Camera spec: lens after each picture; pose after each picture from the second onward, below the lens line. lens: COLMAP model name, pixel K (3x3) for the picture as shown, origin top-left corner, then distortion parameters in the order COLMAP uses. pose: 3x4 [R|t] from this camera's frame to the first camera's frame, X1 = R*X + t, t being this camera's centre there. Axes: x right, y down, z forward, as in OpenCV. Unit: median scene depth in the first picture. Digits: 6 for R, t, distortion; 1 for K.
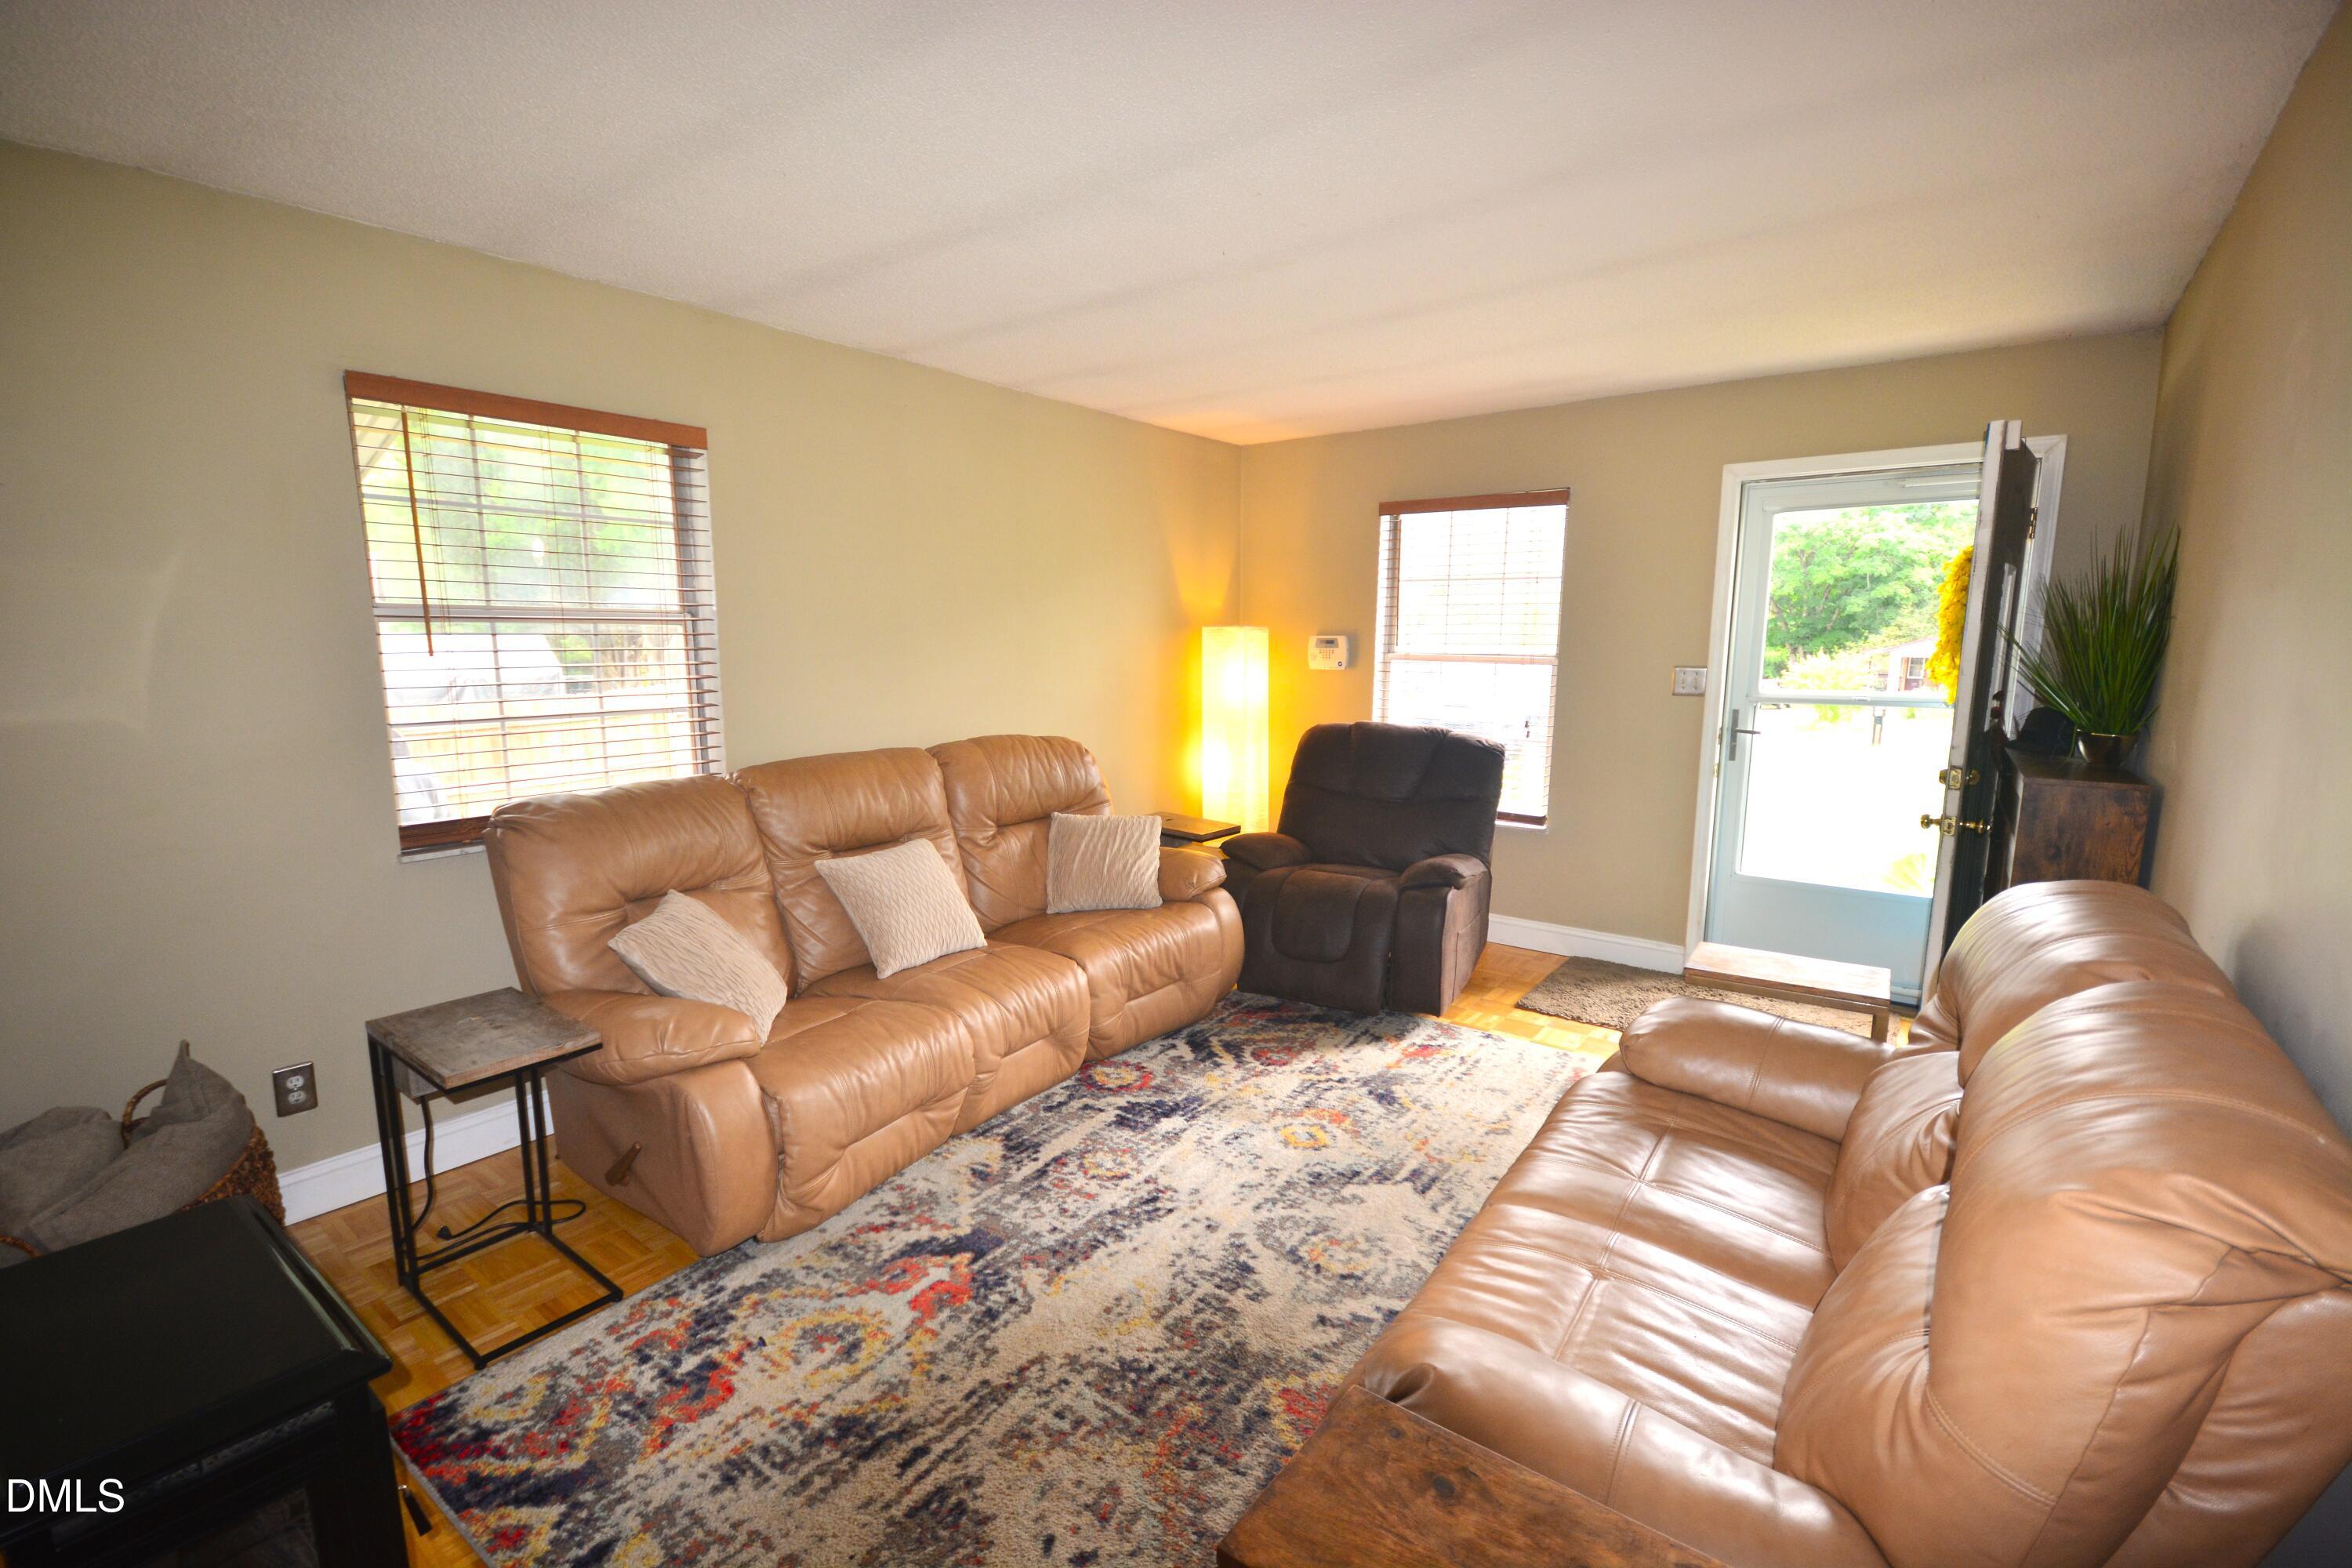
lens RADIAL K [[1053.2, 0, 1169.1], [0, 1053.2, 789.9], [0, 0, 1]] dist [0.019034, -0.012717]
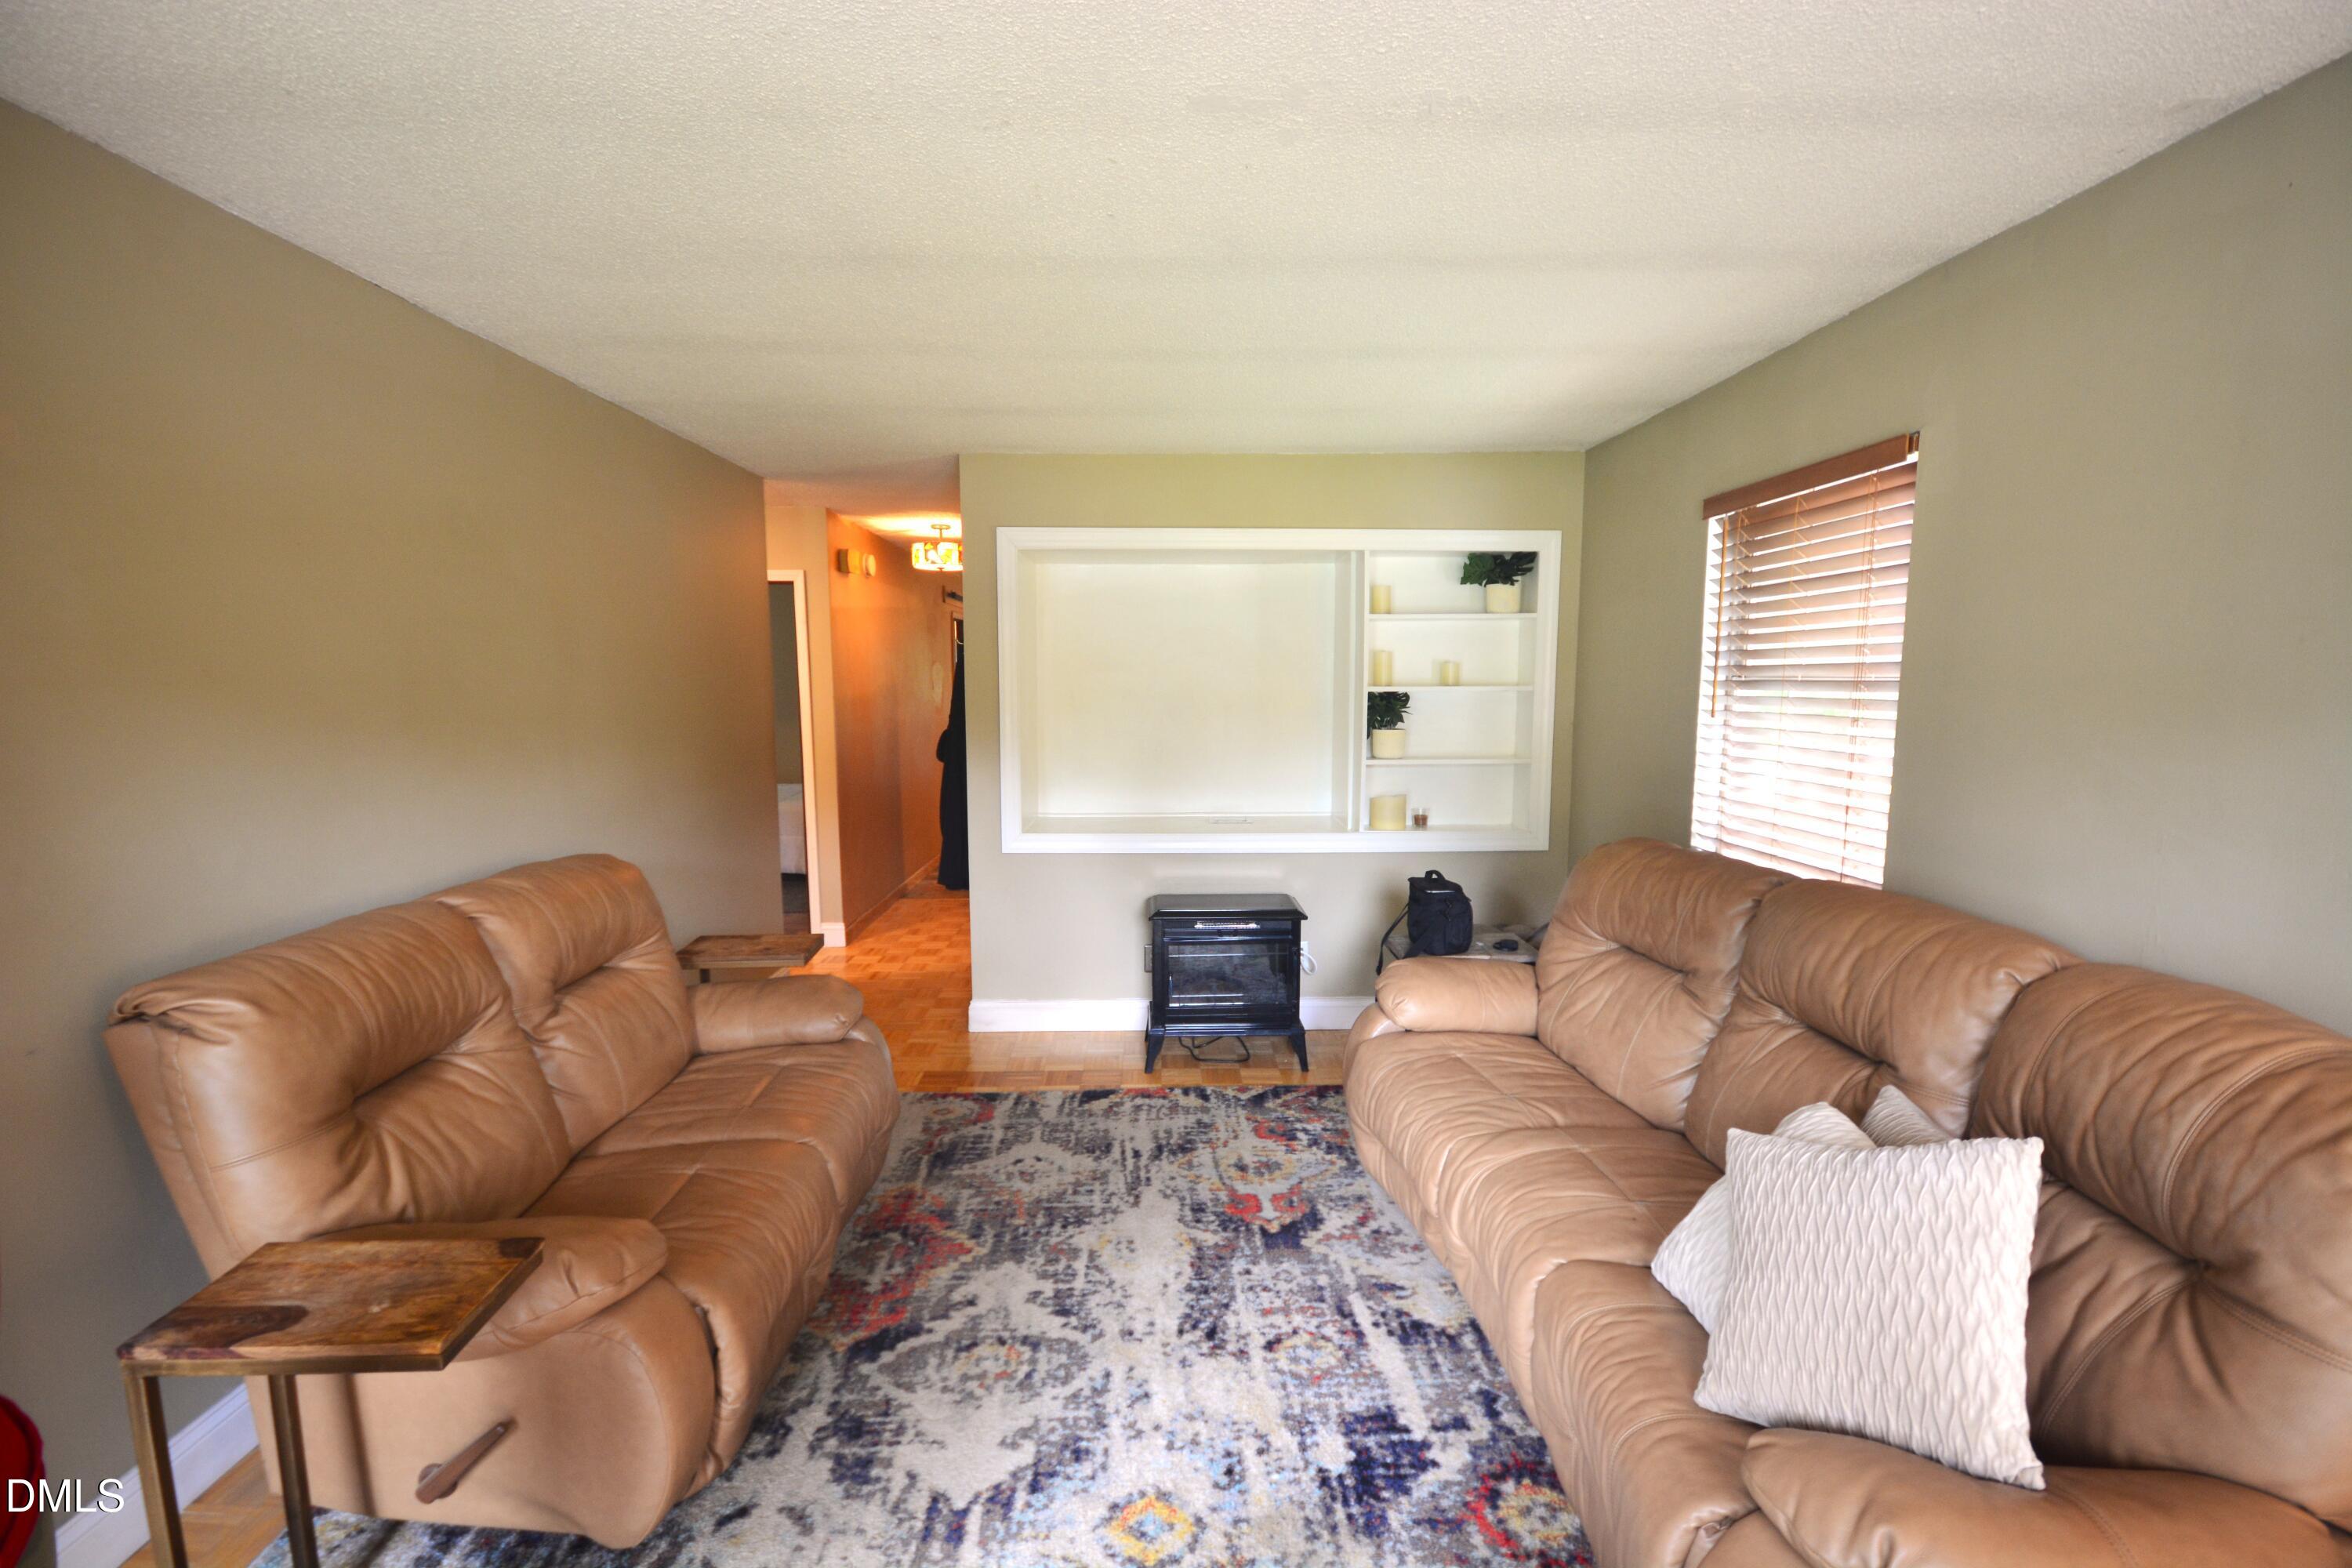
lens RADIAL K [[1053.2, 0, 1175.2], [0, 1053.2, 796.6], [0, 0, 1]] dist [0.019034, -0.012717]
pose [[-0.788888, 0.068088, -0.610753, 0.586096], [-0.088607, 0.970856, 0.222683, -0.280915], [0.608115, 0.229789, -0.759864, 1.741802]]
